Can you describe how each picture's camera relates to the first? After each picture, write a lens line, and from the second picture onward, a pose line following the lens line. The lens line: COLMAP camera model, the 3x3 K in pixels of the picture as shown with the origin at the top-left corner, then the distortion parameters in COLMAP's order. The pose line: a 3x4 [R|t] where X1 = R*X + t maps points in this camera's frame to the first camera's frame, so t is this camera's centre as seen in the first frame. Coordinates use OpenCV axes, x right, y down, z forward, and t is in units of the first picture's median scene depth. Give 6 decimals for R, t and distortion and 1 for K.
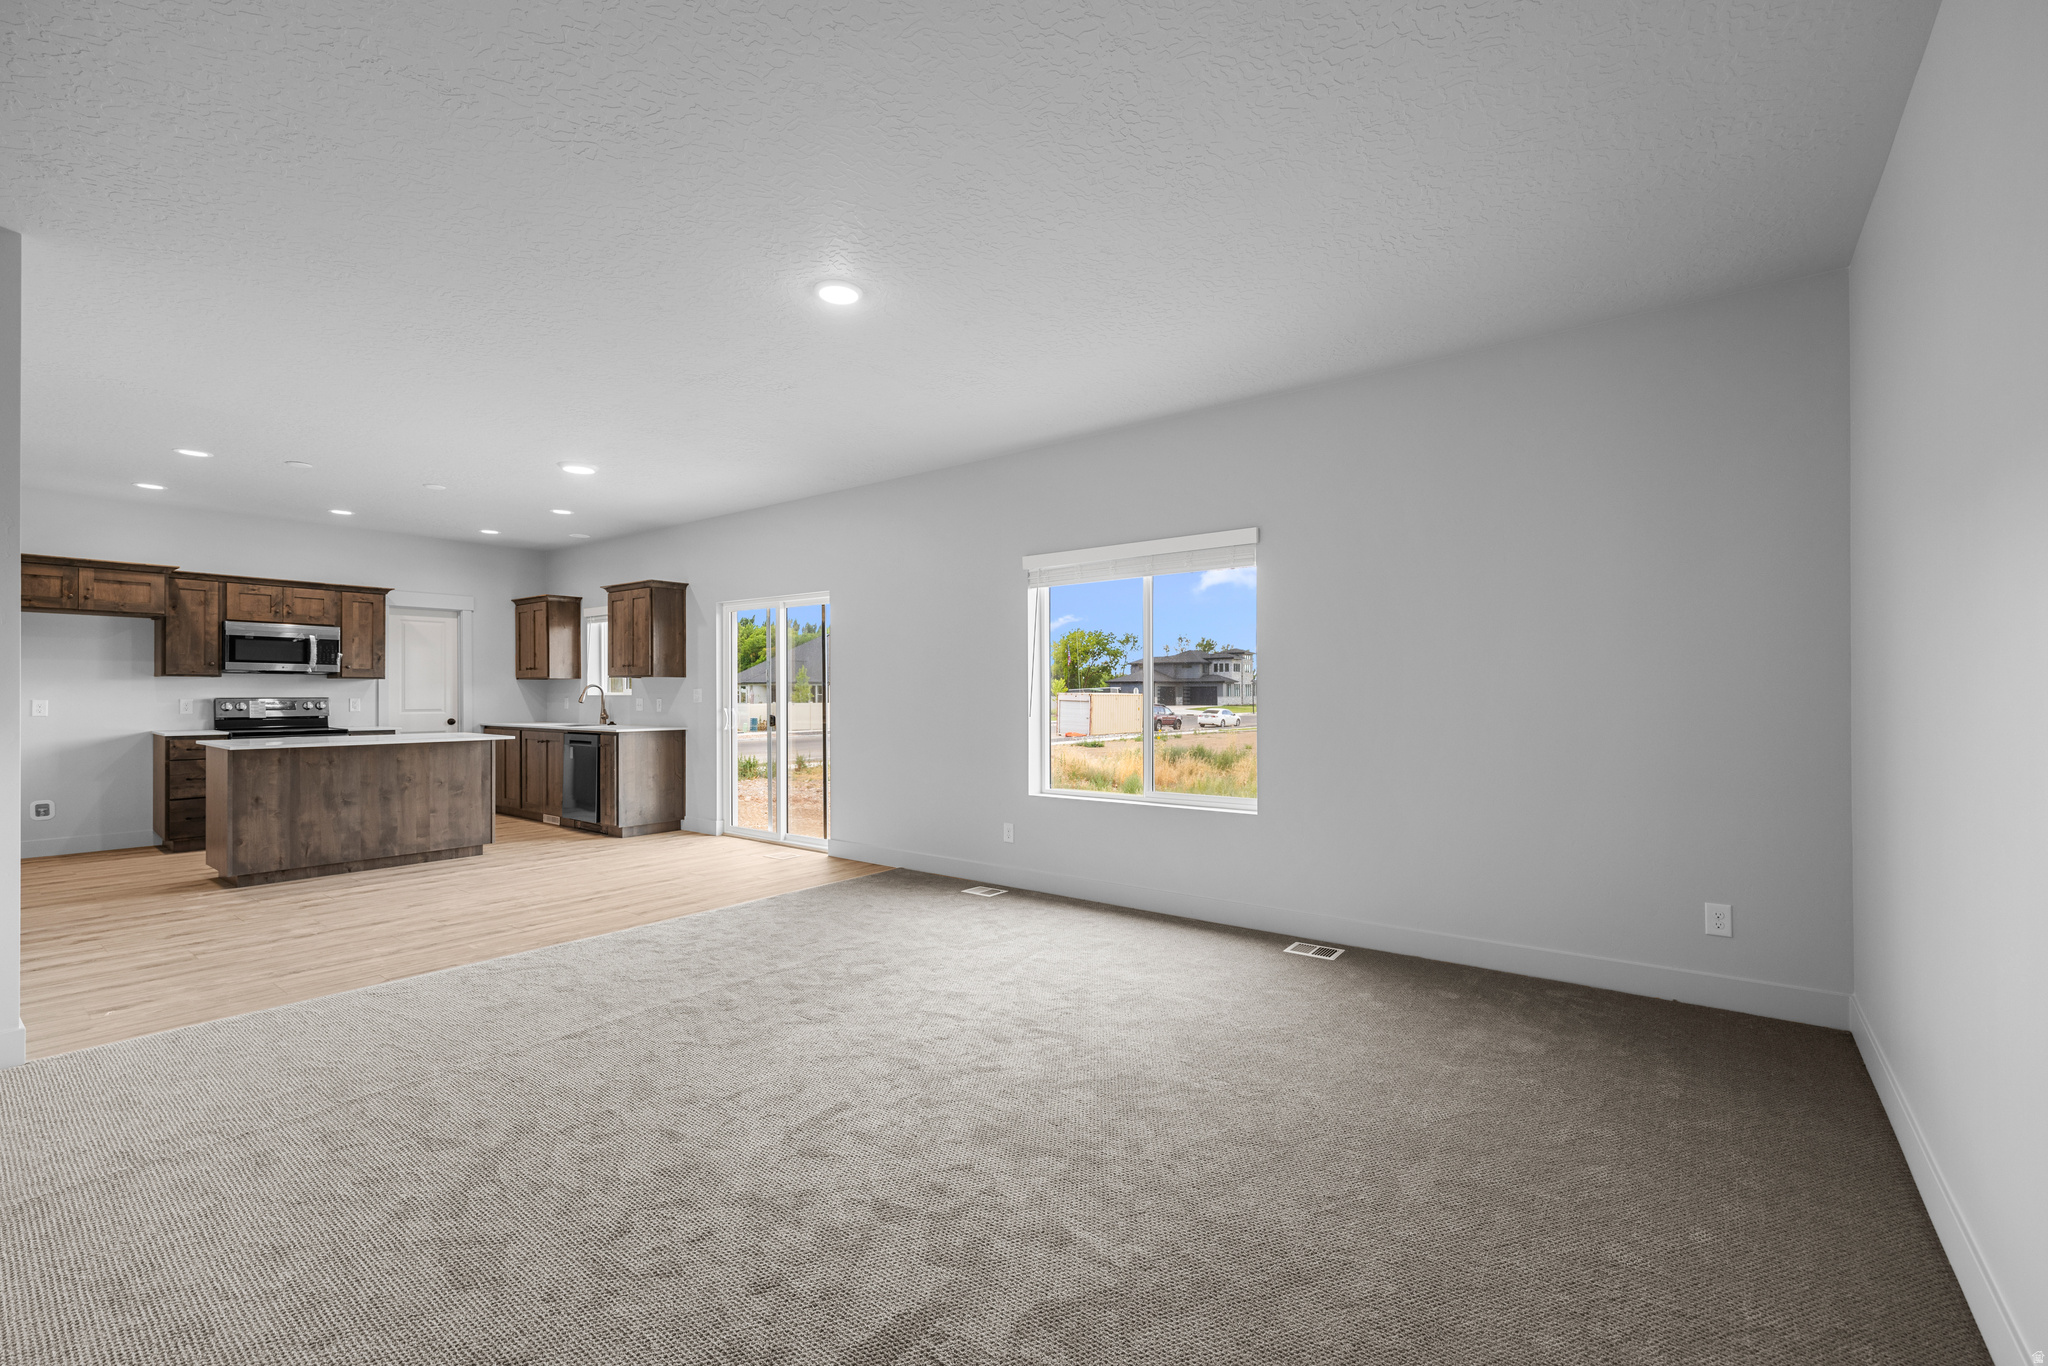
lens RADIAL K [[865.5, 0, 1022.9], [0, 865.5, 690.5], [0, 0, 1]] dist [-0.002734, -0.000290]
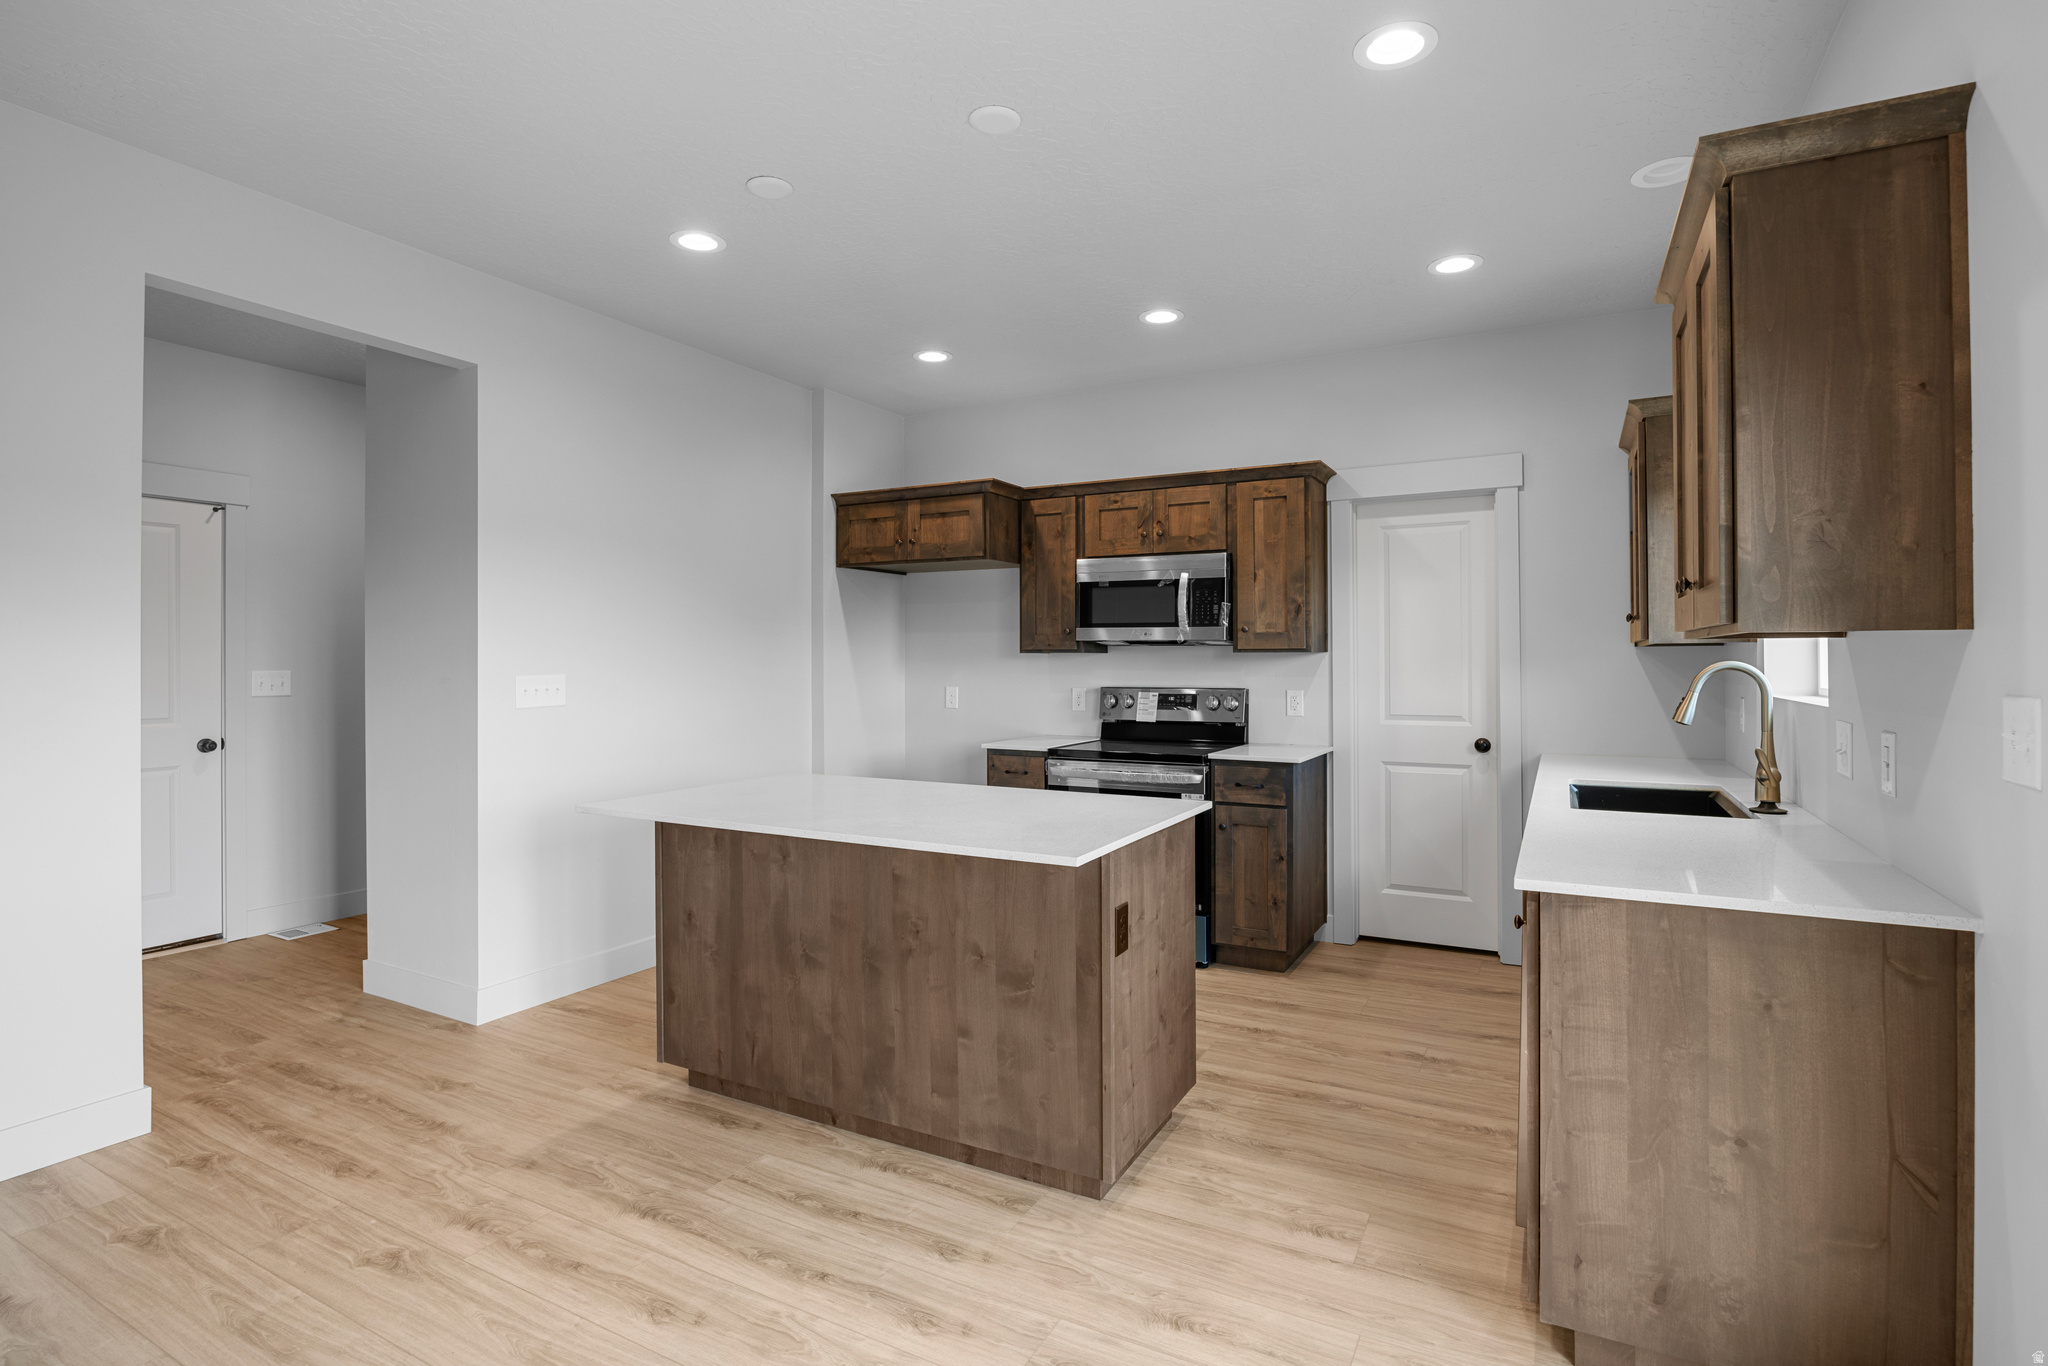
lens RADIAL K [[999.0, 0, 1021.0], [0, 999.0, 665.9], [0, 0, 1]] dist [-0.011238, -0.000111]
pose [[0.161697, 0.005250, -0.986827, -0.247789], [0.004997, 0.999969, 0.006139, -0.011311], [0.986828, -0.005924, 0.161665, 0.858347]]
